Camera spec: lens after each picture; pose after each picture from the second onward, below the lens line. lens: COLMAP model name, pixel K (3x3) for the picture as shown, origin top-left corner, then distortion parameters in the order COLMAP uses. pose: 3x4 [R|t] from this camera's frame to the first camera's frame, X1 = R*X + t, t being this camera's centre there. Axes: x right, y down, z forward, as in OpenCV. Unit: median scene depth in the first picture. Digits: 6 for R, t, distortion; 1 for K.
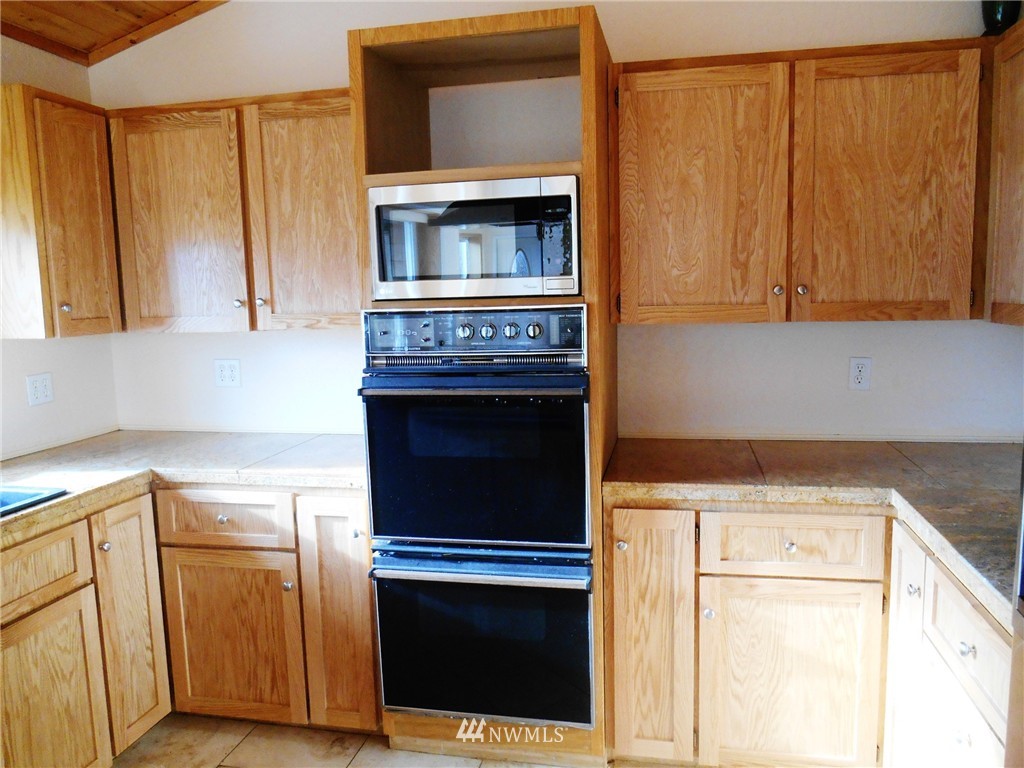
lens RADIAL K [[772.9, 0, 512.0], [0, 772.9, 384.0], [0, 0, 1]] dist [-0.033709, 0.009234]
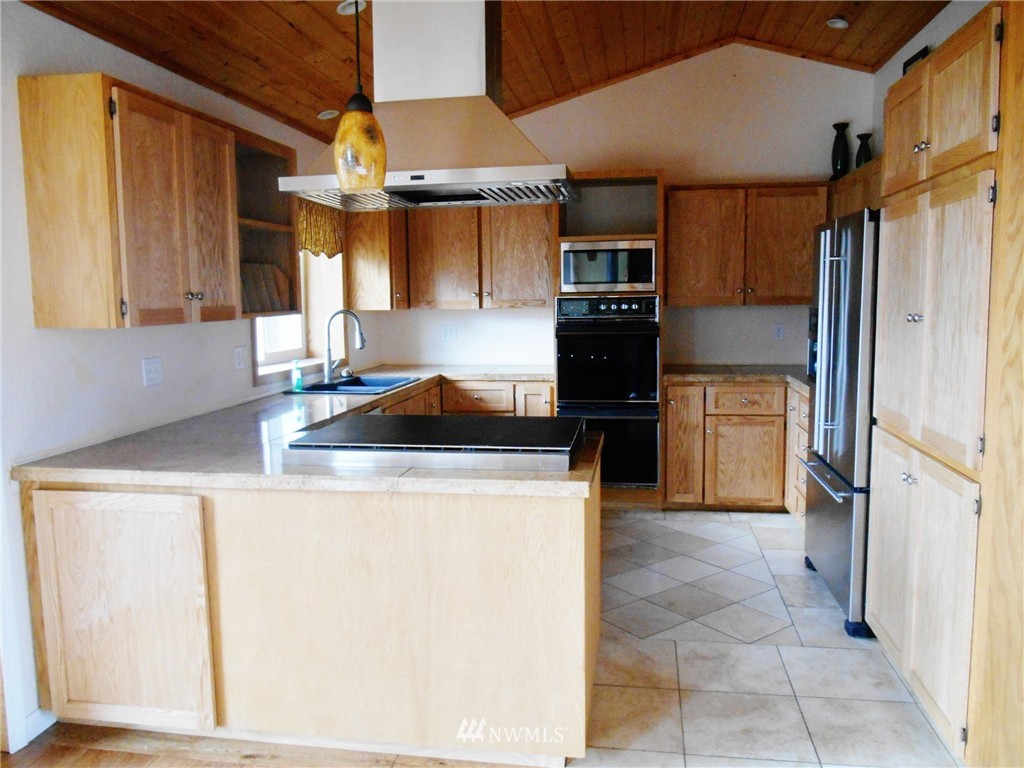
lens RADIAL K [[772.9, 0, 512.0], [0, 772.9, 384.0], [0, 0, 1]] dist [-0.033709, 0.009234]
pose [[0.998980, 0.006336, 0.044706, -0.412535], [-0.005798, 0.999909, -0.012165, 0.179924], [-0.044779, 0.011894, 0.998926, -1.199052]]
